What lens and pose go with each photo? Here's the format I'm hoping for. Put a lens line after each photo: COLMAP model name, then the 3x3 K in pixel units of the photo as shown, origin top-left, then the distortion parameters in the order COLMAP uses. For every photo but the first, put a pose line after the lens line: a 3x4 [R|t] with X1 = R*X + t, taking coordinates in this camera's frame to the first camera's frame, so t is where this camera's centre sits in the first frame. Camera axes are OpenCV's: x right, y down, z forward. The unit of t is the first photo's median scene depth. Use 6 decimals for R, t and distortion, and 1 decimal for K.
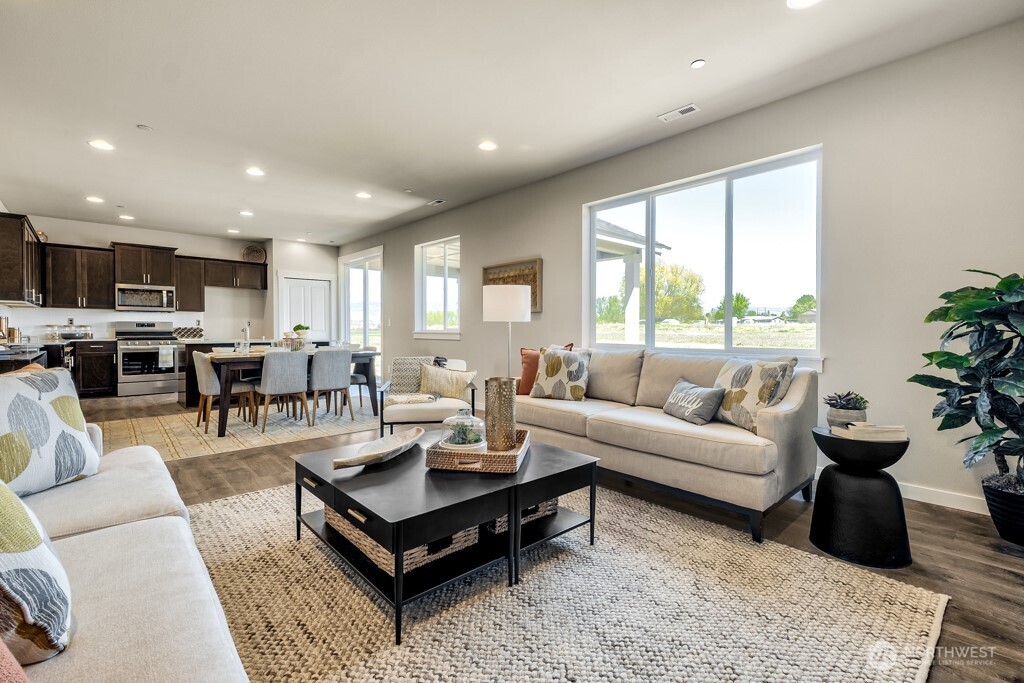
lens RADIAL K [[453.5, 0, 512.3], [0, 453.5, 338.6], [0, 0, 1]] dist [0.013422, -0.001648]
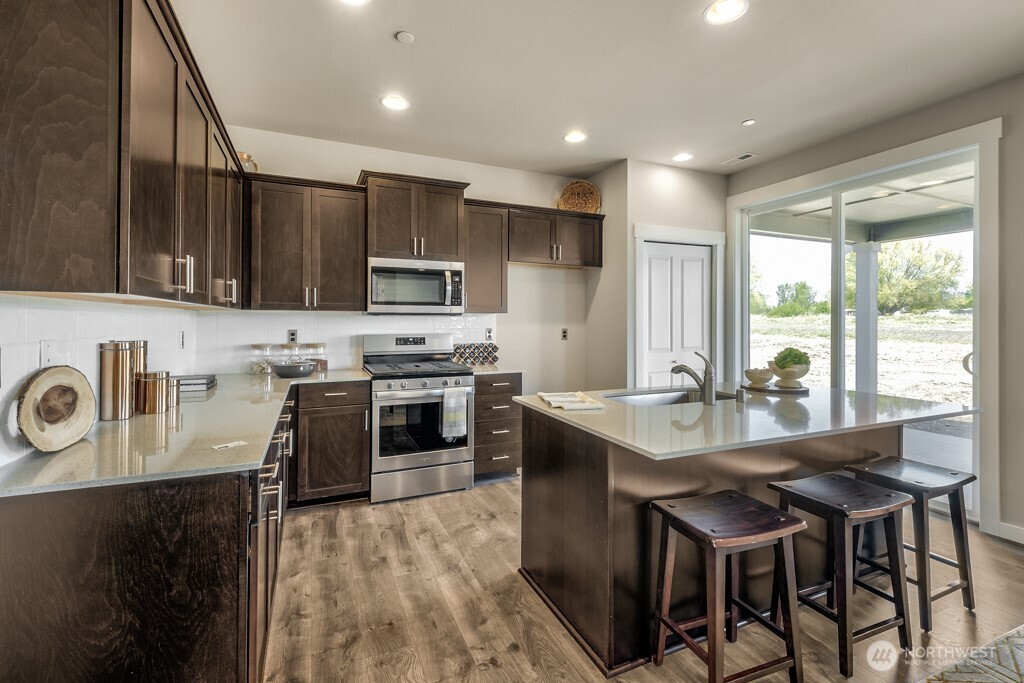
lens RADIAL K [[453.5, 0, 519.8], [0, 453.5, 319.0], [0, 0, 1]] dist [0.013422, -0.001648]
pose [[0.951904, -0.001893, -0.306390, -0.568041], [-0.004842, 0.999763, -0.021222, -0.046455], [0.306358, 0.021685, 0.951669, 0.596122]]
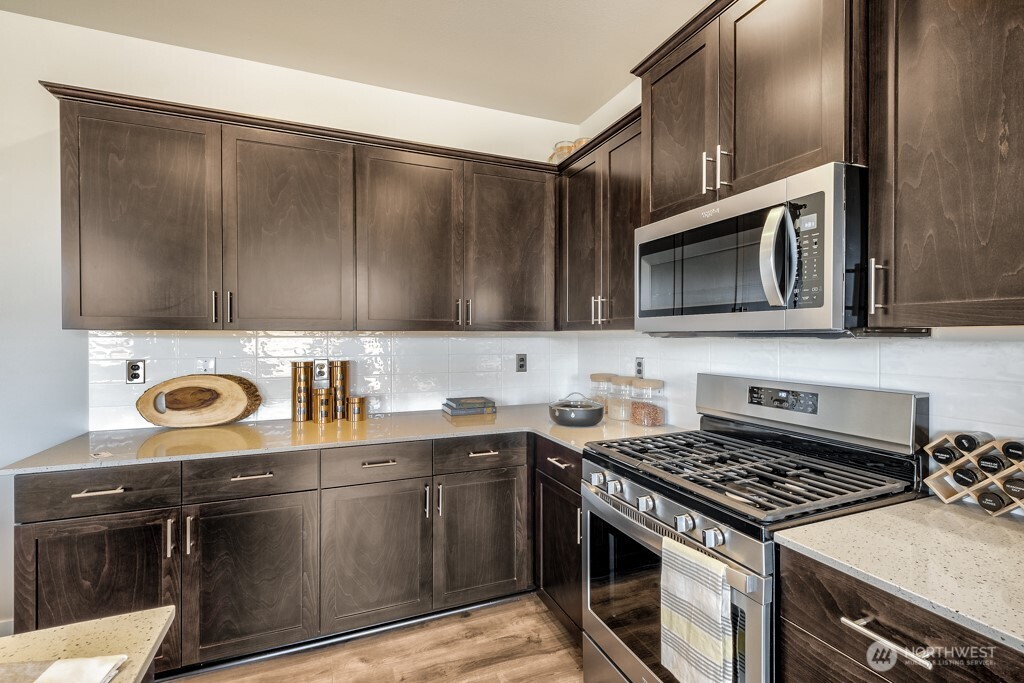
lens RADIAL K [[453.5, 0, 512.0], [0, 453.5, 338.6], [0, 0, 1]] dist [0.013422, -0.001648]
pose [[-0.343019, 0.006070, -0.939309, -0.600675], [-0.013076, 0.999851, 0.011236, -0.060841], [0.939237, 0.016137, -0.342889, 1.011556]]
